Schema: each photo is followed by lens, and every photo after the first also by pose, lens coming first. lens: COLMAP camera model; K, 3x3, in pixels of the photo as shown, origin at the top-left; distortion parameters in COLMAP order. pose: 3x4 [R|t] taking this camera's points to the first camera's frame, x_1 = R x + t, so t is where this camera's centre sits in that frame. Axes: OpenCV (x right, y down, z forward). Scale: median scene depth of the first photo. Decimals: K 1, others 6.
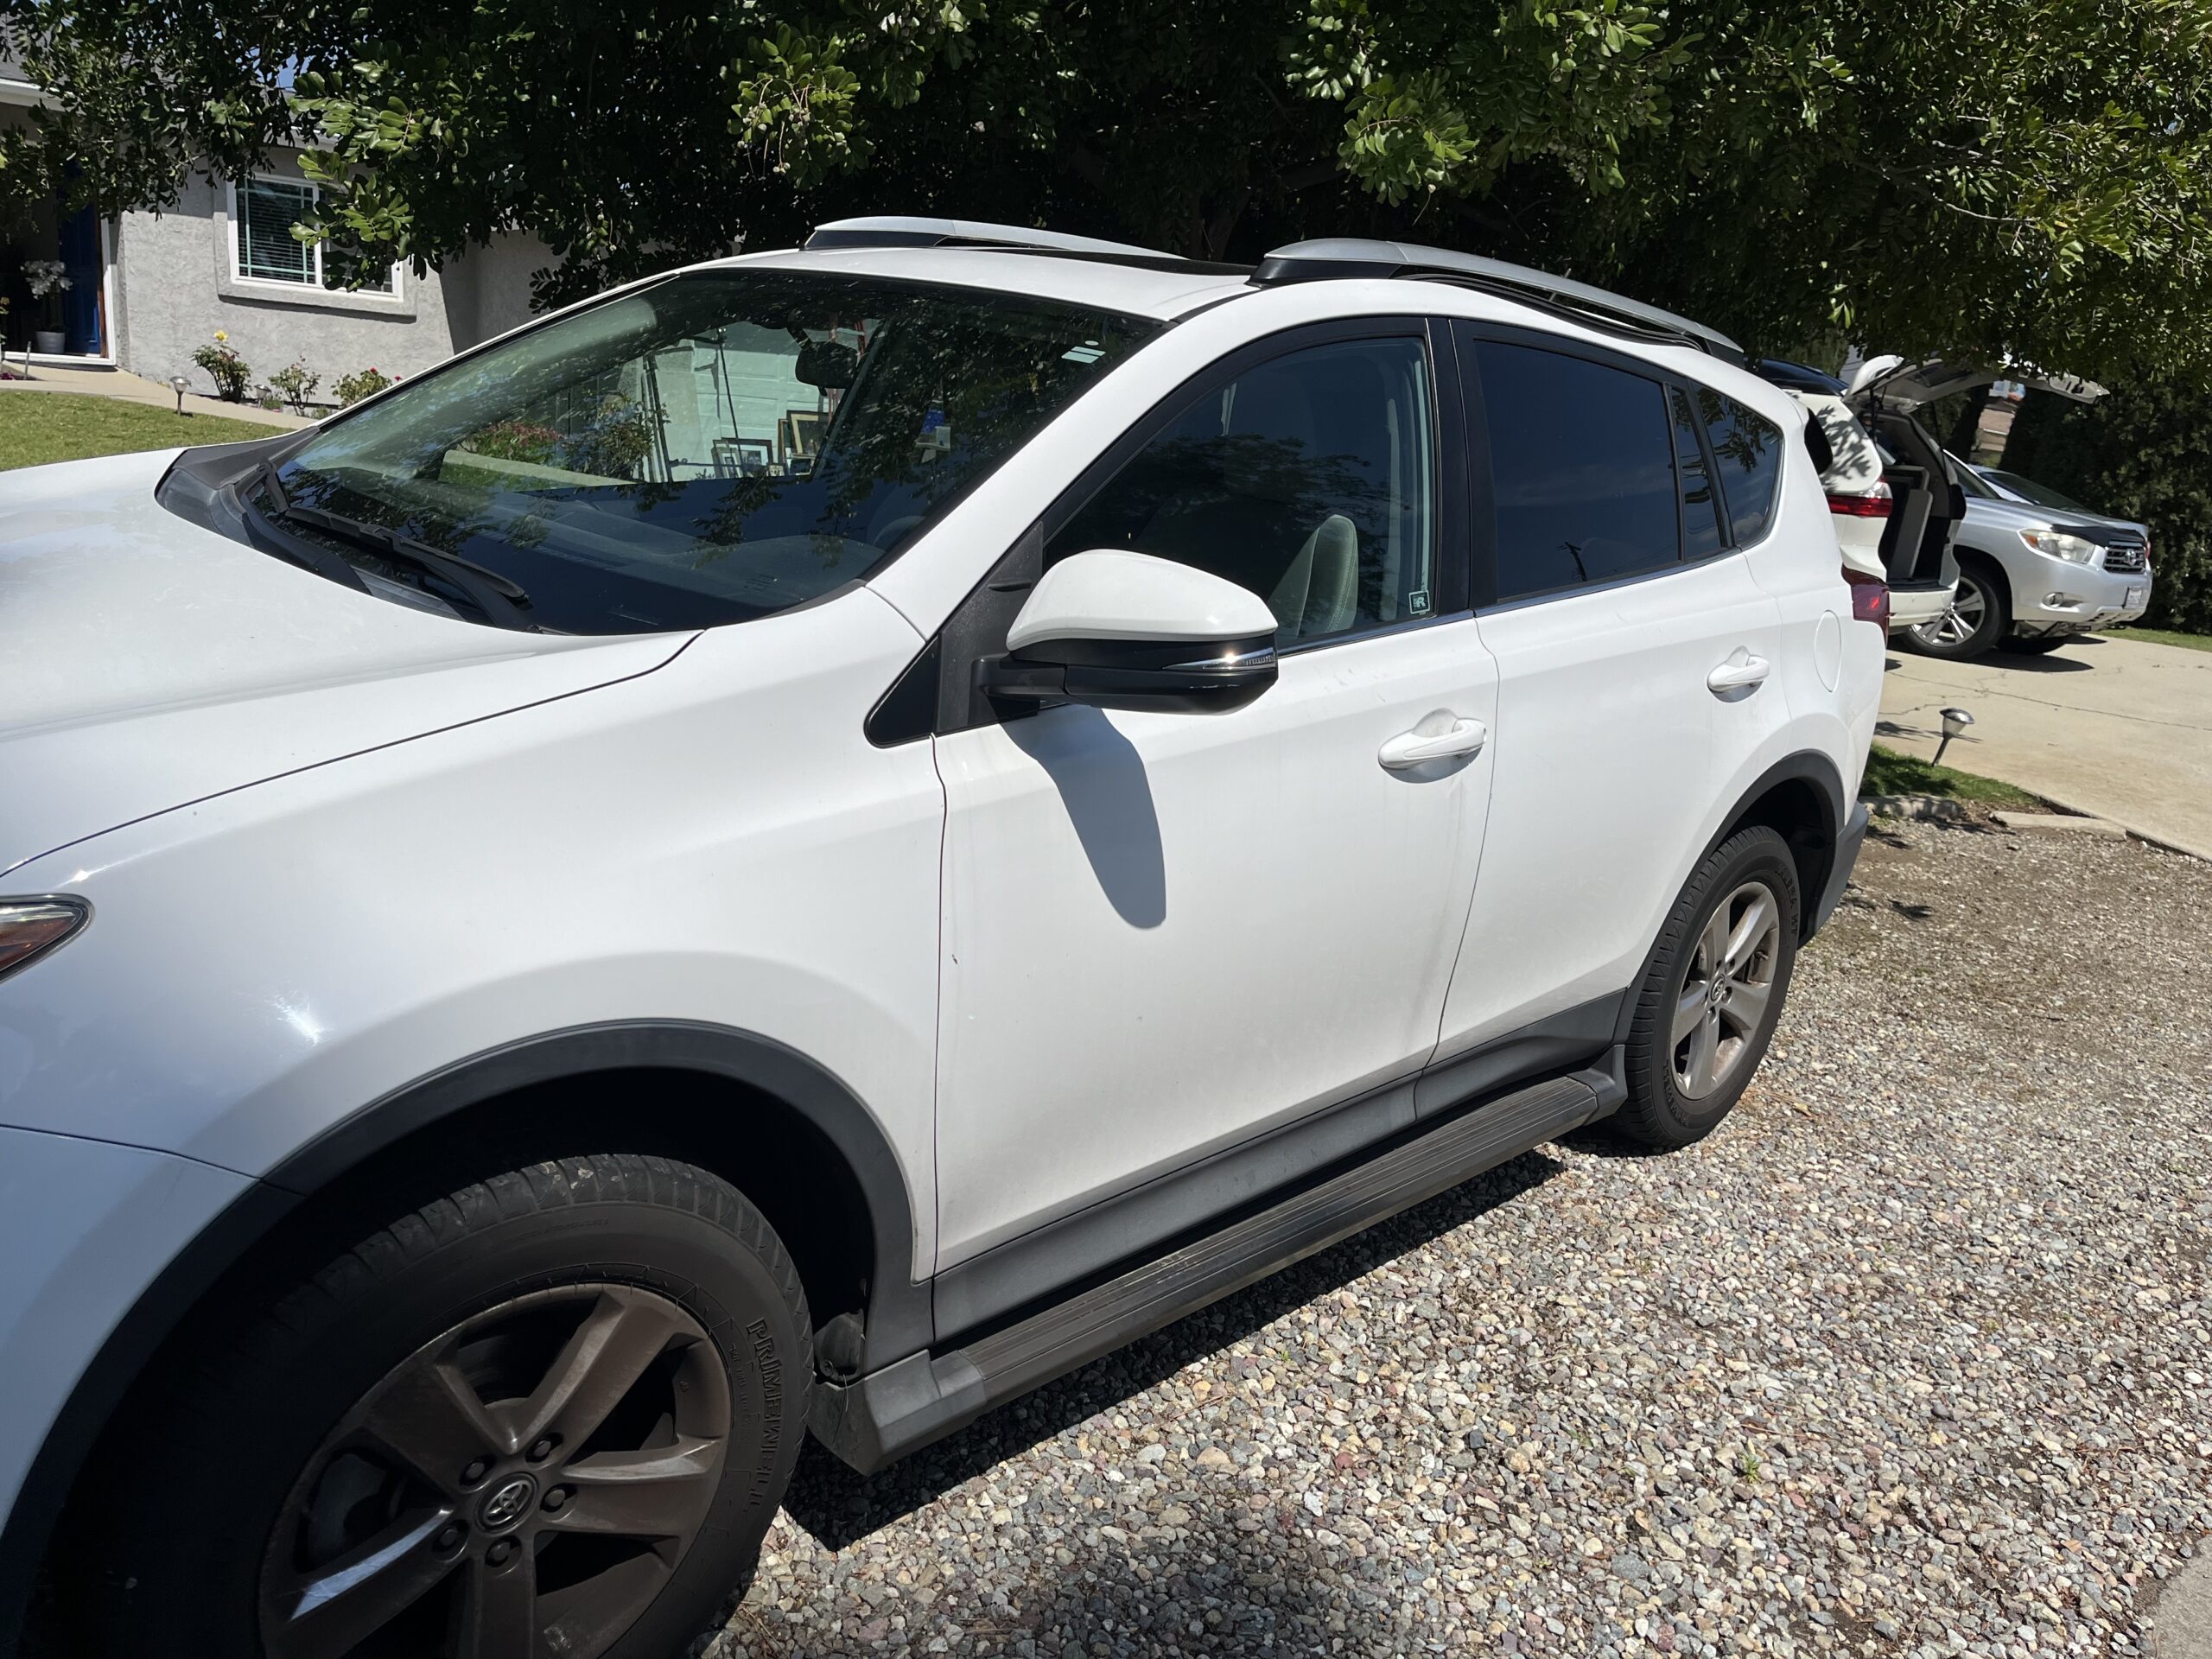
lens RADIAL K [[1689.2, 0, 1106.0], [0, 1689.2, 829.5], [0, 0, 1]] dist [0.003682, 0.001686]
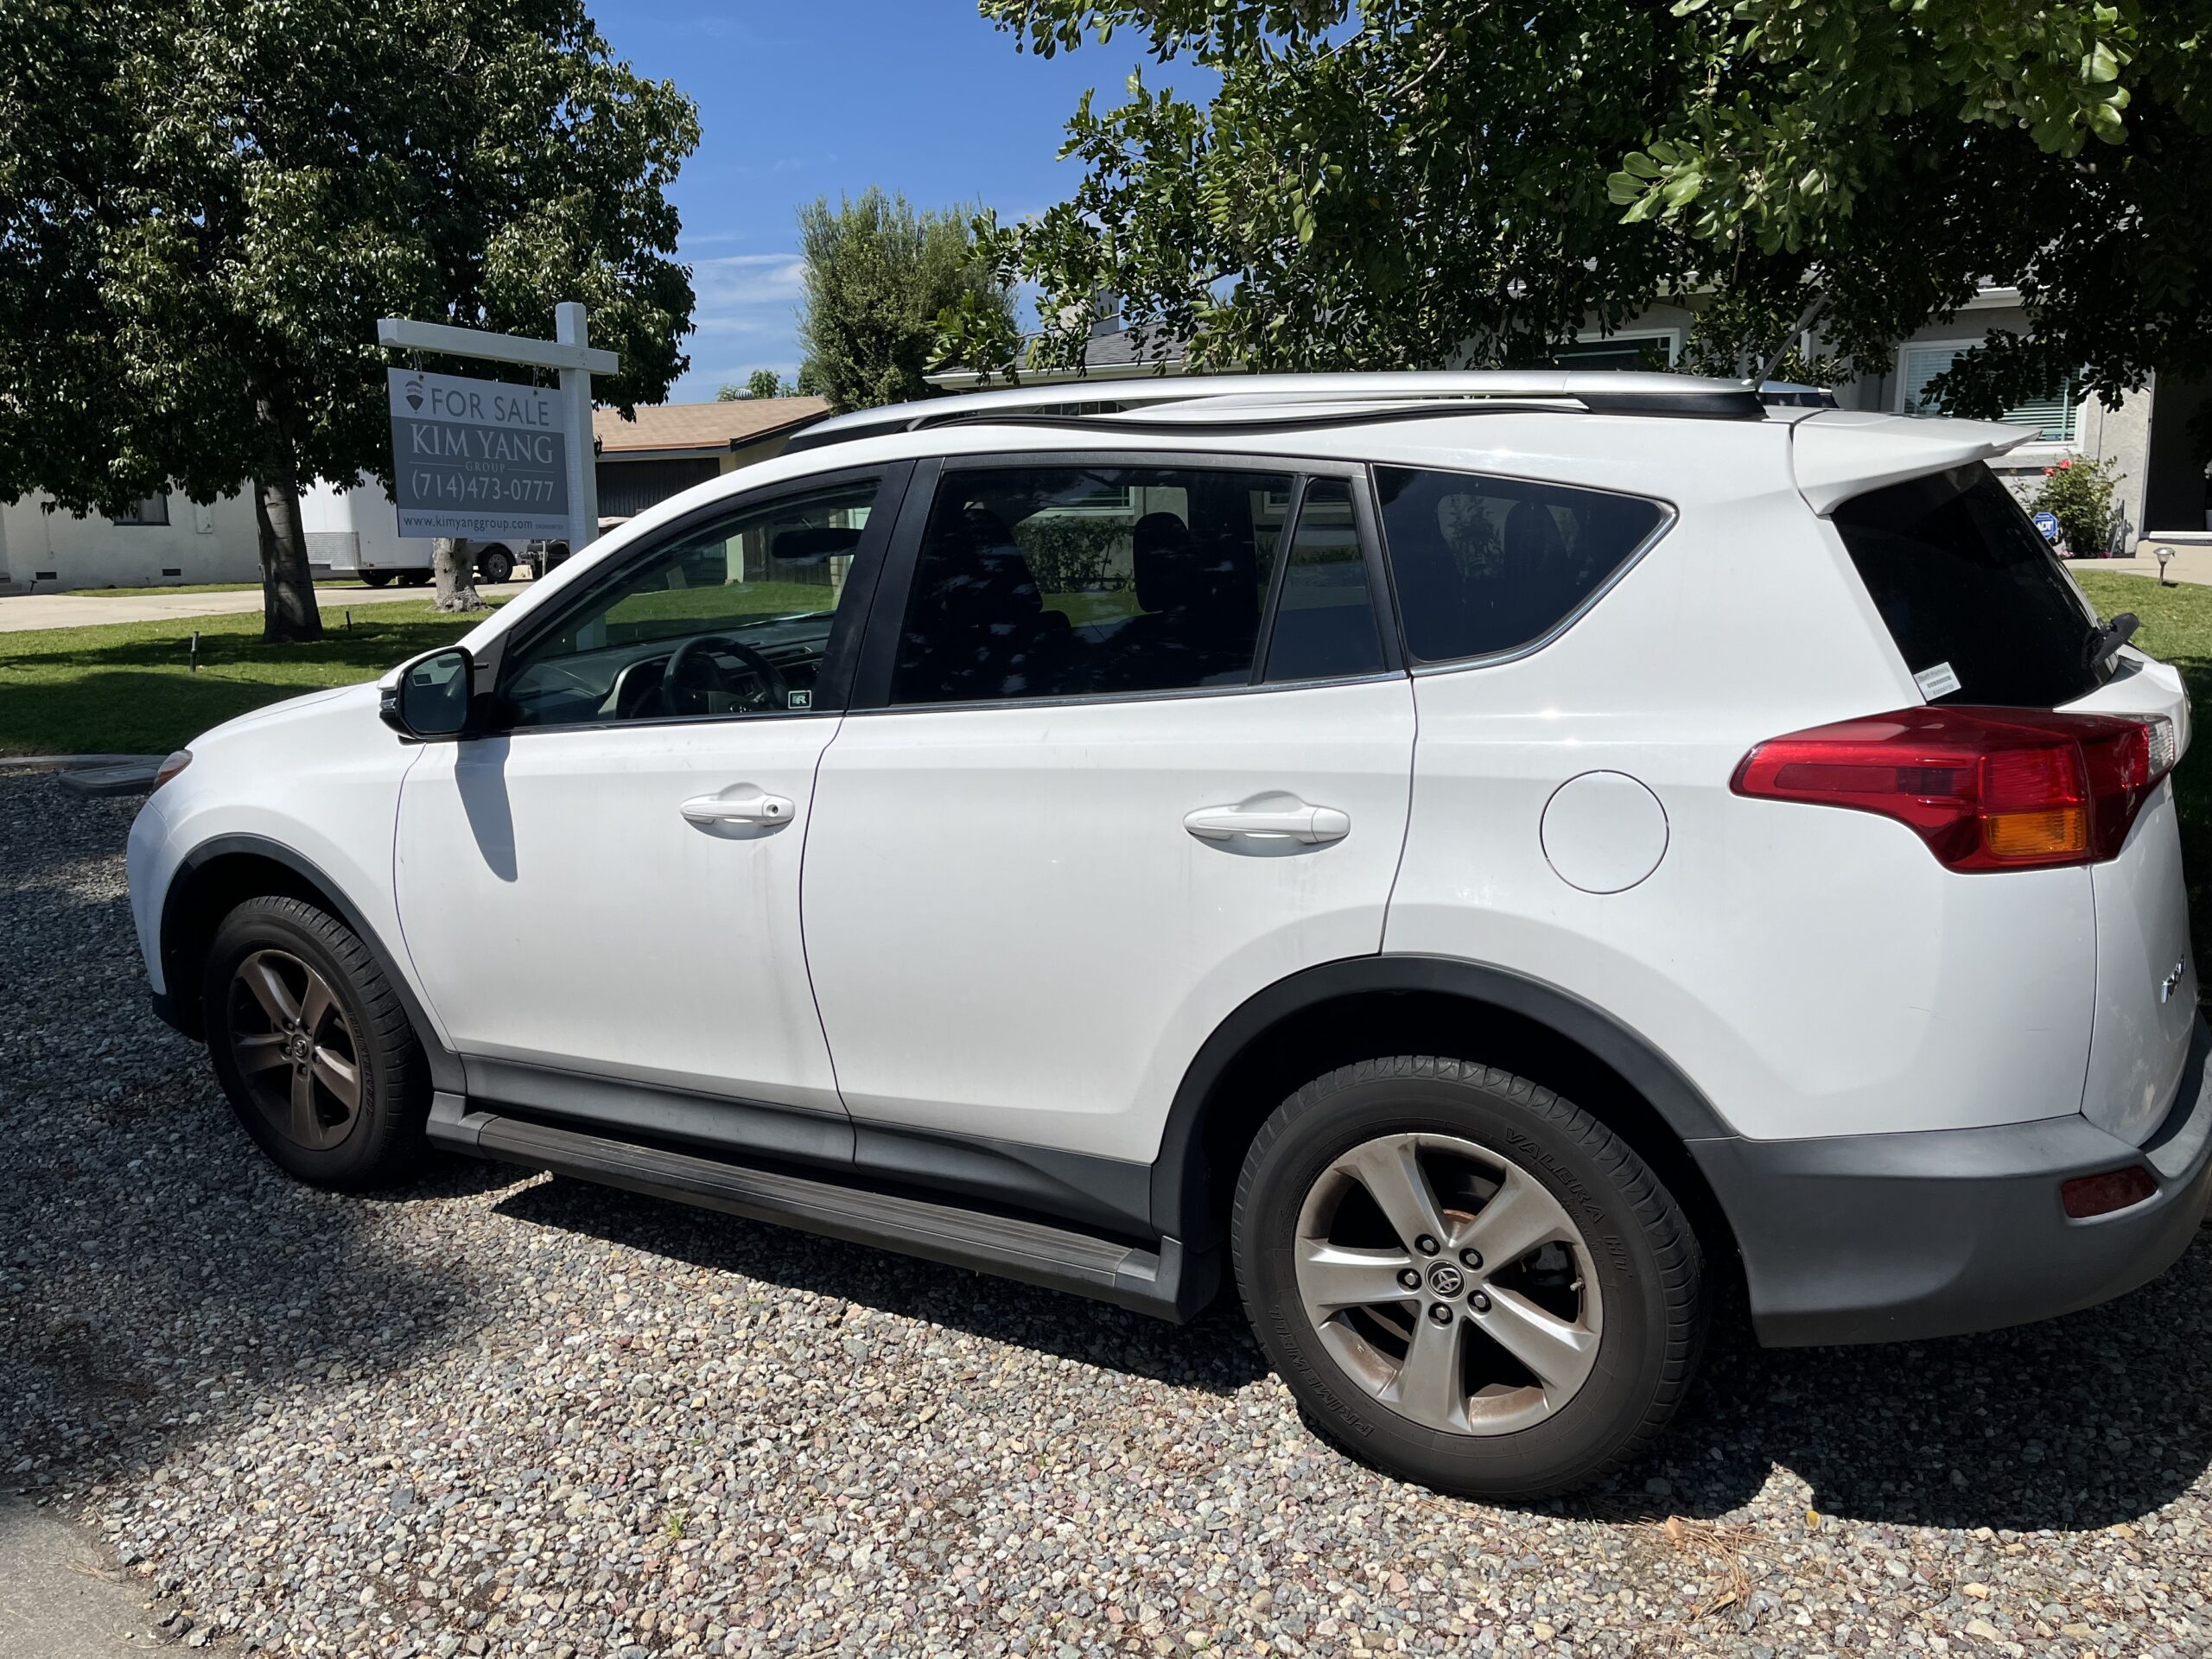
lens RADIAL K [[1689.2, 0, 1106.0], [0, 1689.2, 829.5], [0, 0, 1]] dist [0.003682, 0.001686]
pose [[0.266351, 0.093526, -0.959328, 1.335134], [-0.194571, 0.980009, 0.041521, -0.129231], [0.944033, 0.175599, 0.279224, 0.841017]]
